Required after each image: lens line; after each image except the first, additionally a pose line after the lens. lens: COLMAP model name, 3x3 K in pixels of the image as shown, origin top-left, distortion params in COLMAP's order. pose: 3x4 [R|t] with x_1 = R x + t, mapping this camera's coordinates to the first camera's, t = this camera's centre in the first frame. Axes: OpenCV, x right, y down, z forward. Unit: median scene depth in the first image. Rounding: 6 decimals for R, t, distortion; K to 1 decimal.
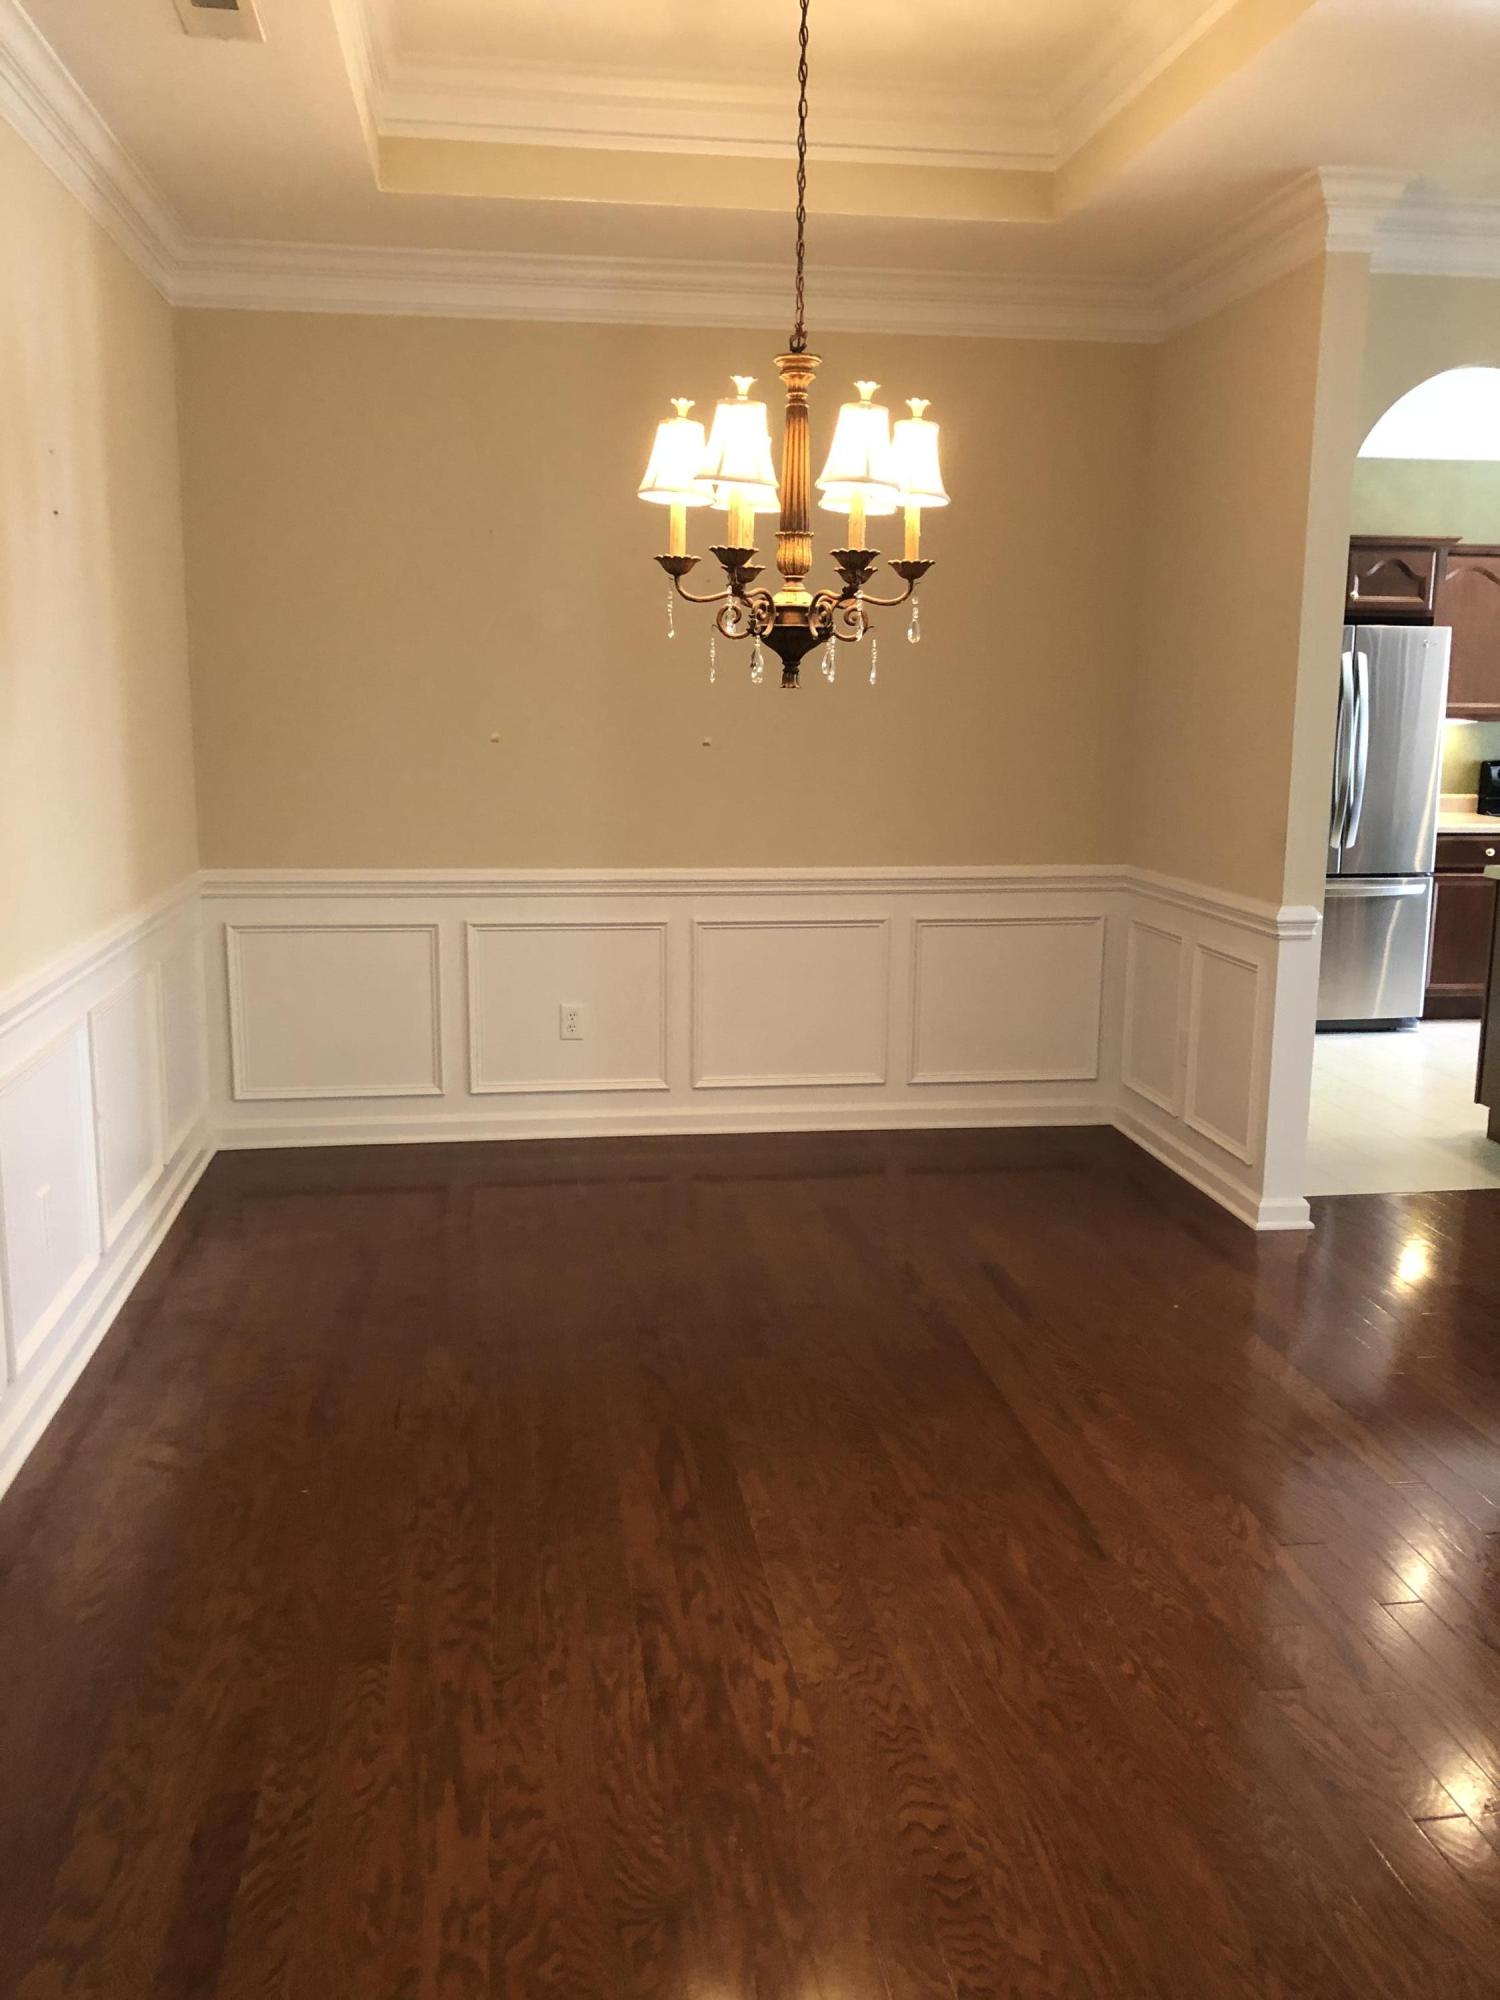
lens RADIAL K [[1657.8, 0, 765.7], [0, 1657.8, 997.2], [0, 0, 1]] dist [0.024660, -0.014159]
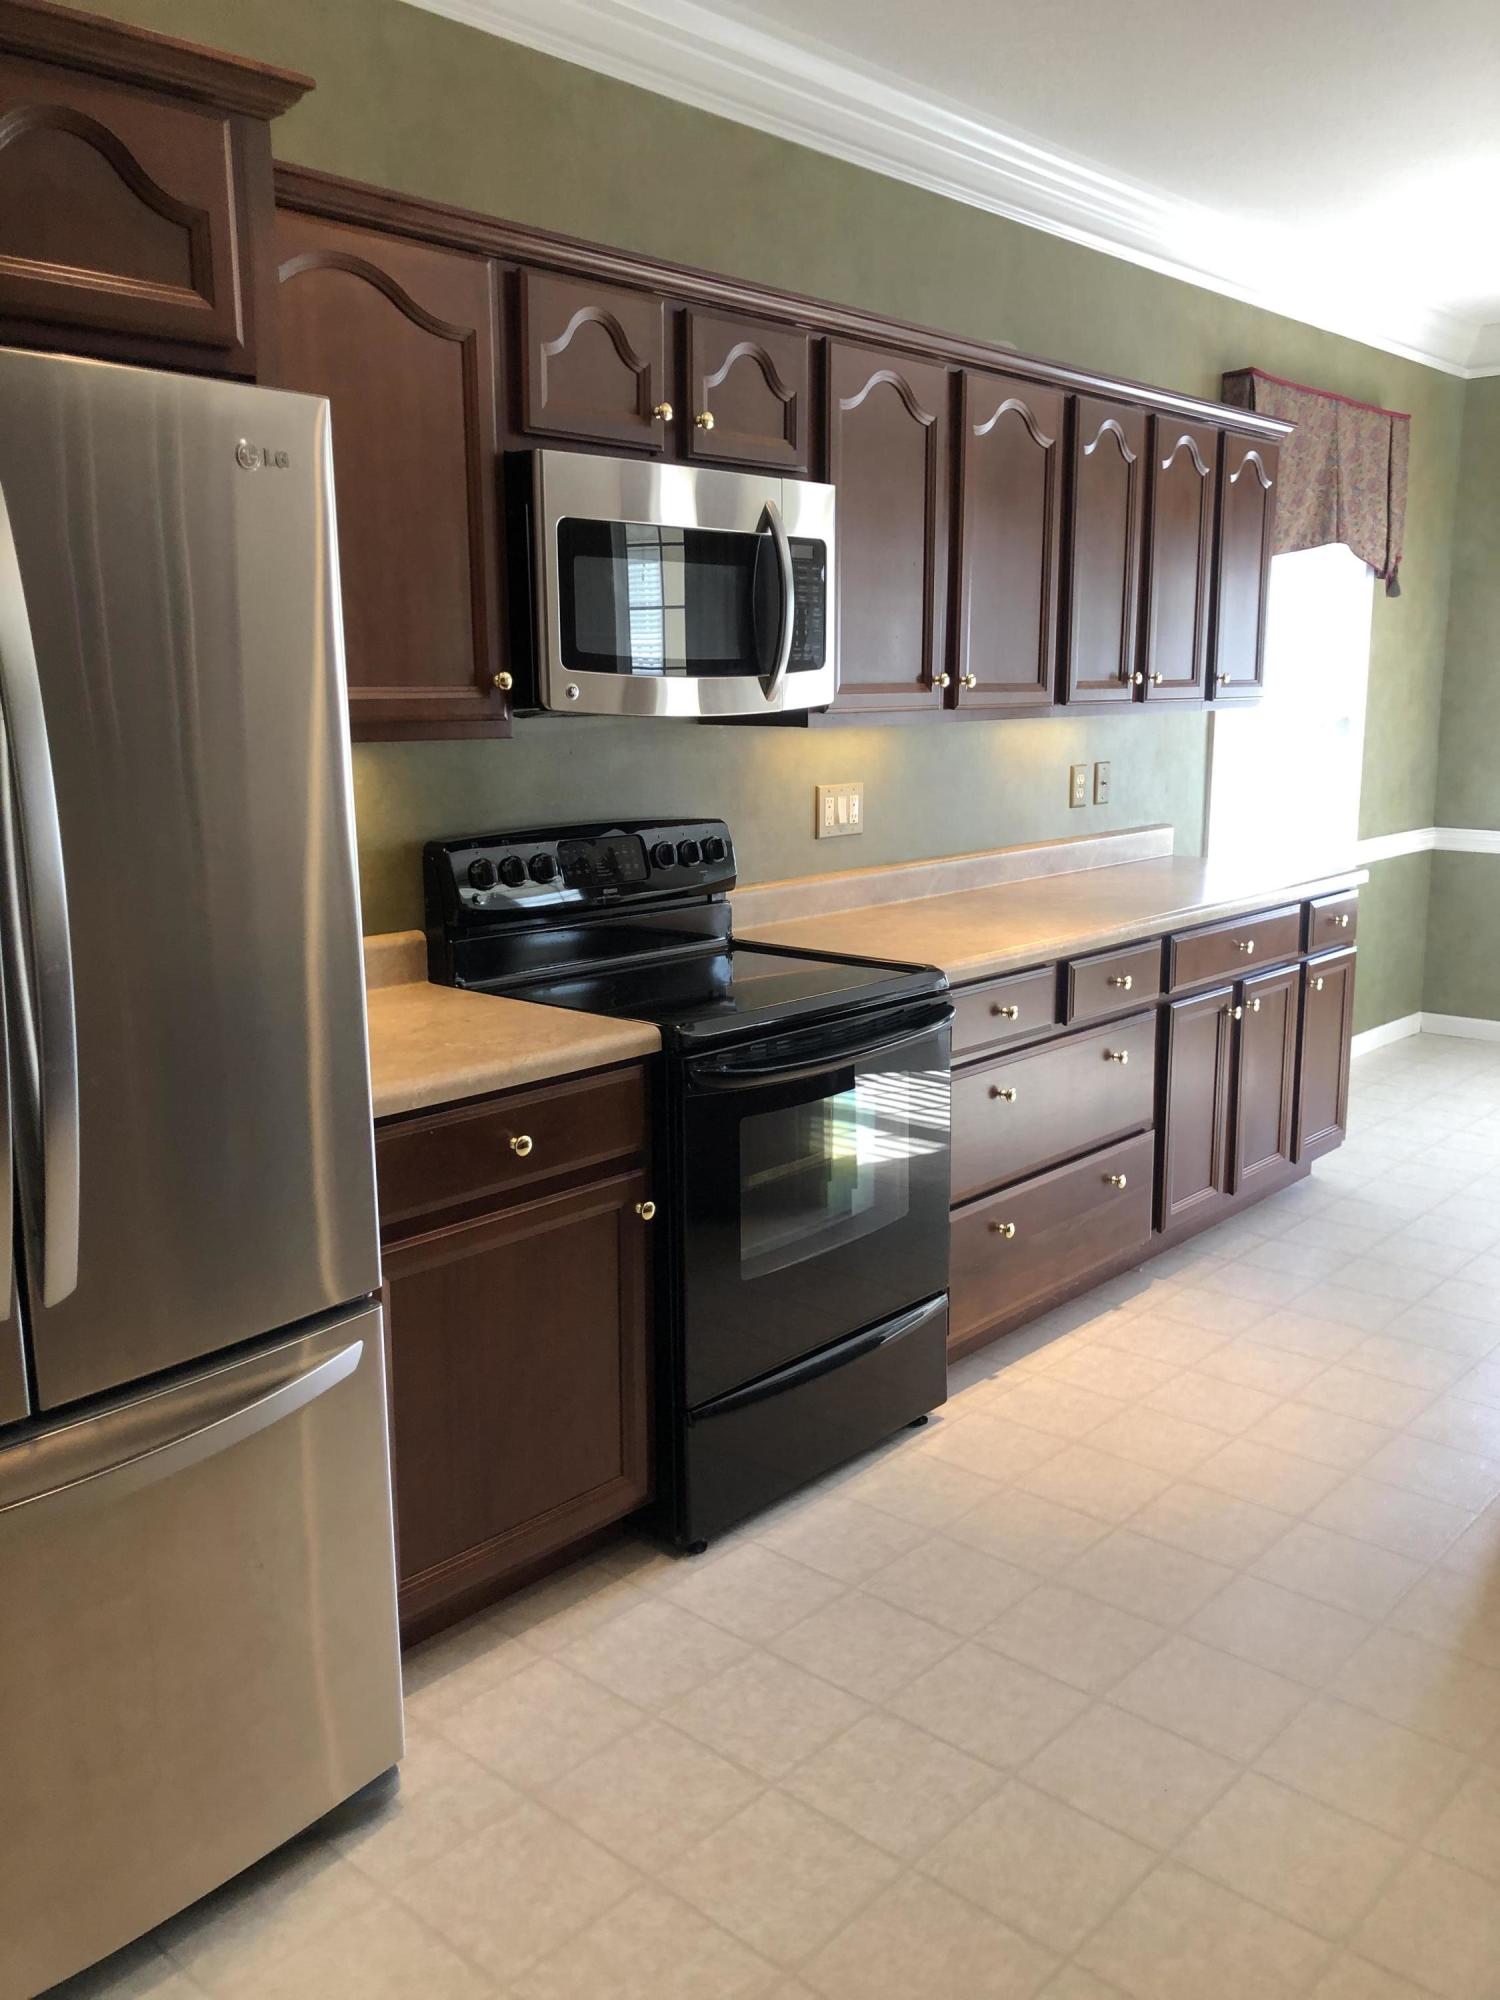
lens RADIAL K [[1657.8, 0, 742.9], [0, 1657.8, 998.2], [0, 0, 1]] dist [0.024660, -0.014159]
pose [[0.779752, -0.128915, 0.612672, 0.283195], [0.122817, 0.991054, 0.052223, -0.130999], [-0.613924, 0.034526, 0.788610, 0.740221]]
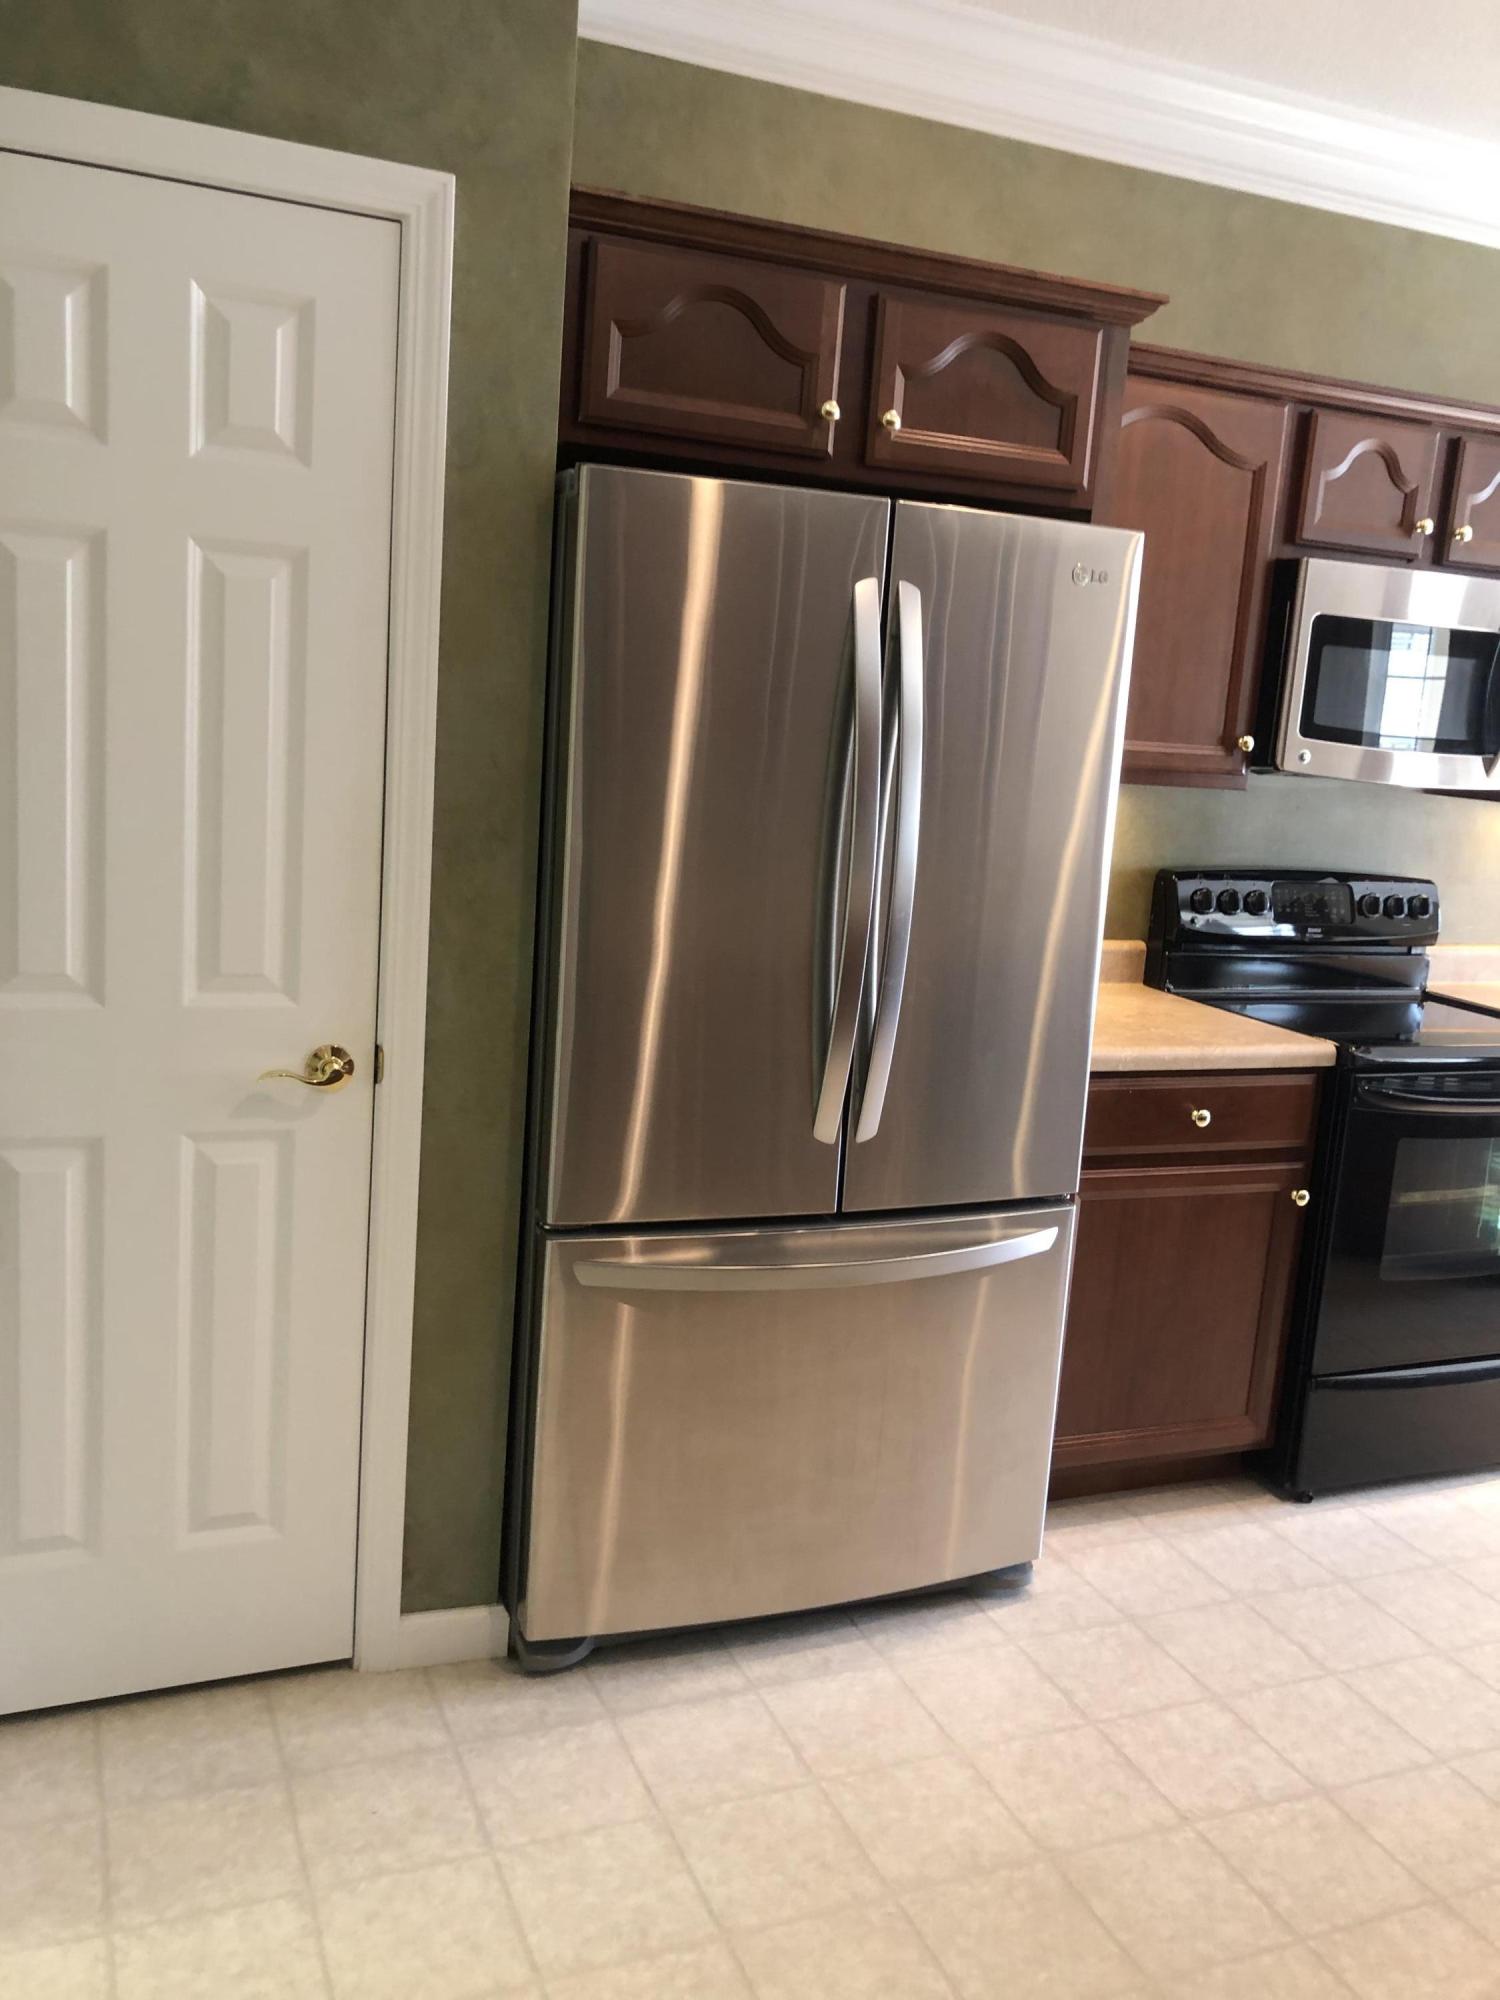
lens RADIAL K [[1657.8, 0, 745.0], [0, 1657.8, 979.7], [0, 0, 1]] dist [0.024660, -0.014159]
pose [[0.969307, 0.021477, 0.244913, 0.237578], [-0.021310, 0.999767, -0.003330, -0.120203], [-0.244928, -0.001991, 0.969539, 0.659829]]
